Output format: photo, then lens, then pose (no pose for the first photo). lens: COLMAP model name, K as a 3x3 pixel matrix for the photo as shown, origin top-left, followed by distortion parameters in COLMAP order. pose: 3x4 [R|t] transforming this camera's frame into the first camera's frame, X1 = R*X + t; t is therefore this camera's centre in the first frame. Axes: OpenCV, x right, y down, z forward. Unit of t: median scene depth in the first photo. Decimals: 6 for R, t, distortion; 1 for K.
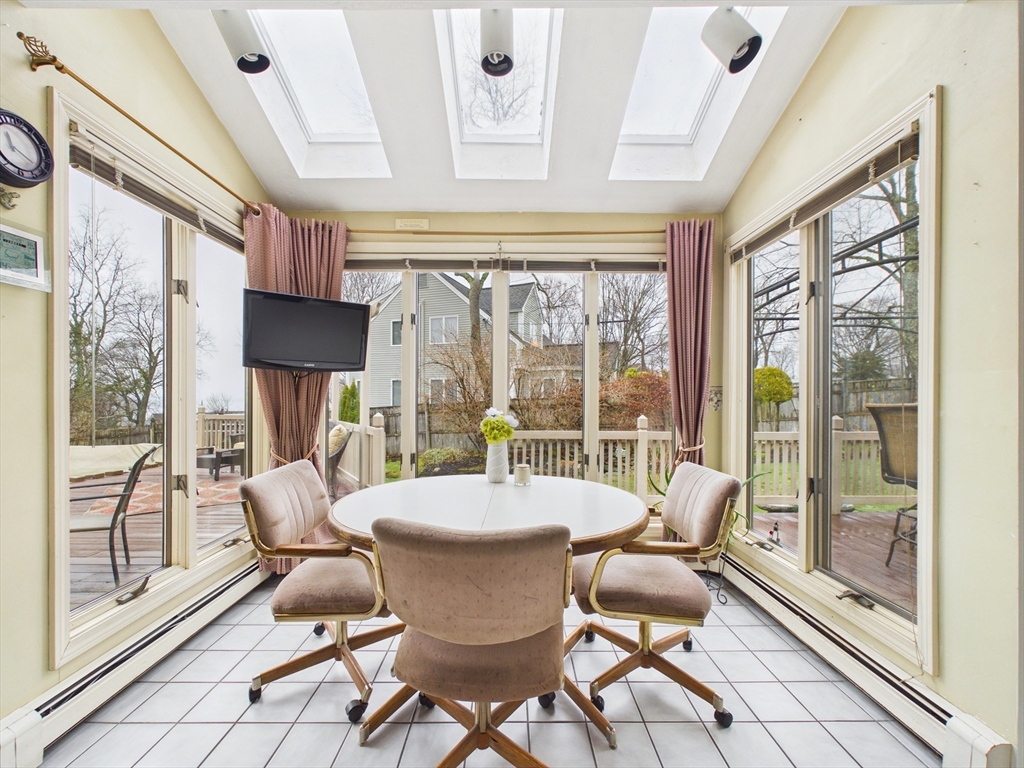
lens RADIAL K [[411.2, 0, 513.6], [0, 411.2, 403.2], [0, 0, 1]] dist [0.000702, -0.000118]
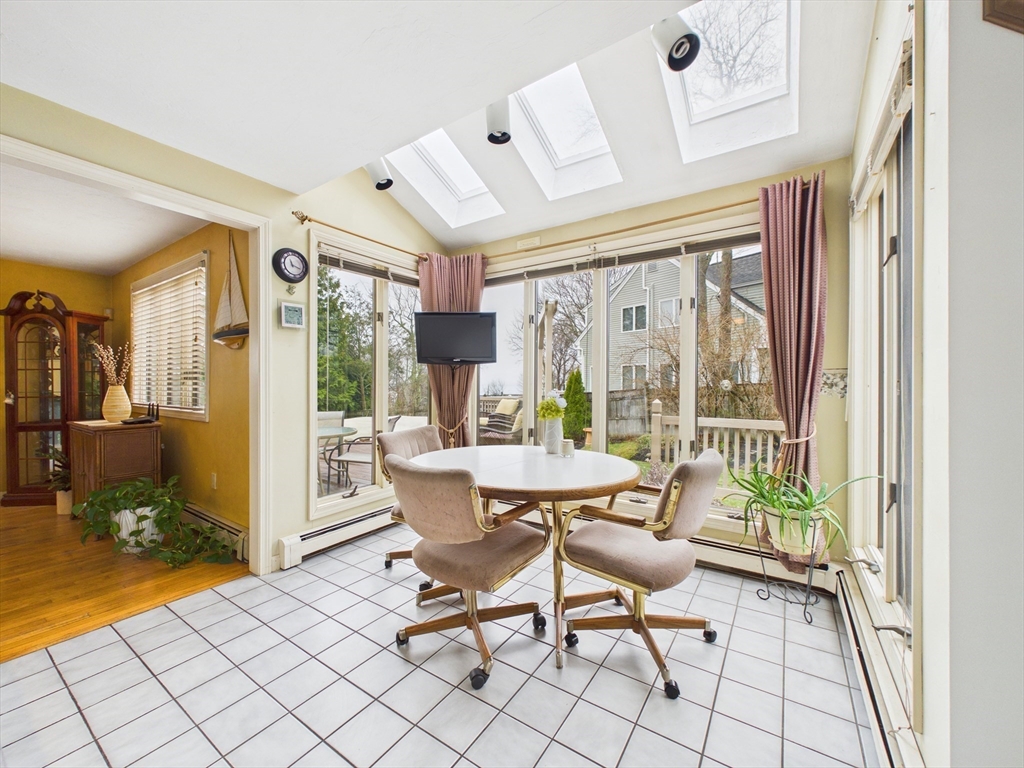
lens RADIAL K [[411.2, 0, 511.6], [0, 411.2, 385.9], [0, 0, 1]] dist [0.000702, -0.000118]
pose [[0.827257, 0.001157, -0.561823, 0.441430], [-0.004092, 0.999984, -0.003967, -0.000032], [0.561809, 0.005581, 0.827248, -0.054503]]
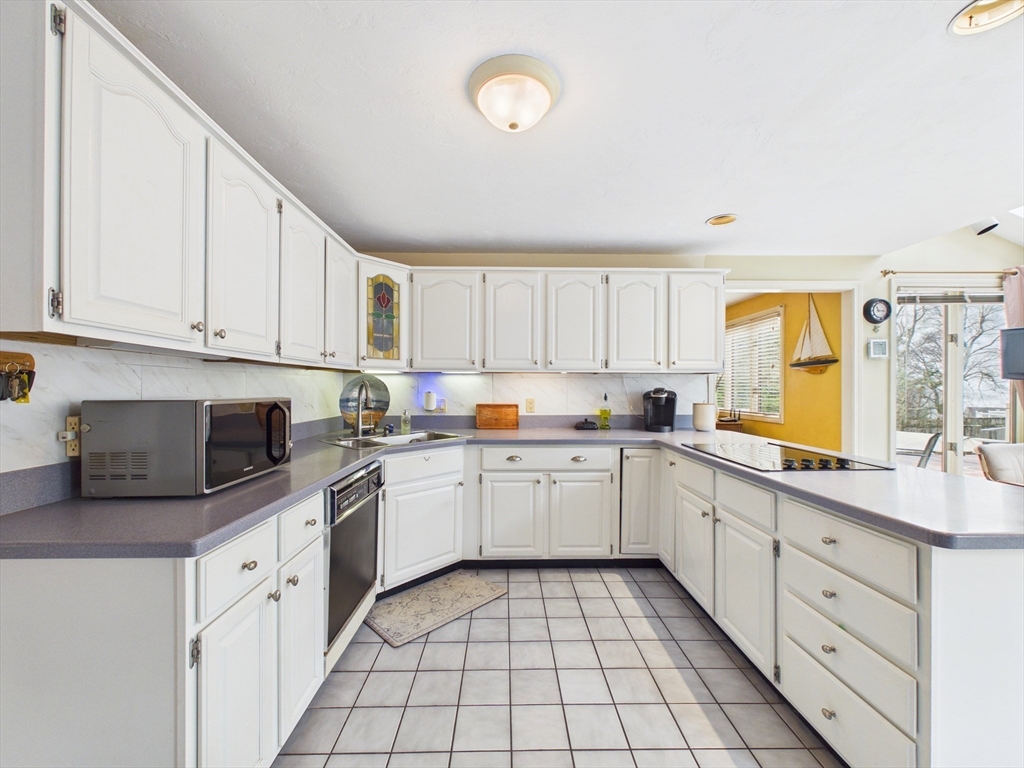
lens RADIAL K [[411.2, 0, 510.9], [0, 411.2, 388.6], [0, 0, 1]] dist [0.000702, -0.000118]
pose [[0.011643, -0.004366, -0.999923, 0.765935], [-0.010928, 0.999930, -0.004493, -0.024991], [0.999873, 0.010980, 0.011594, -0.755232]]
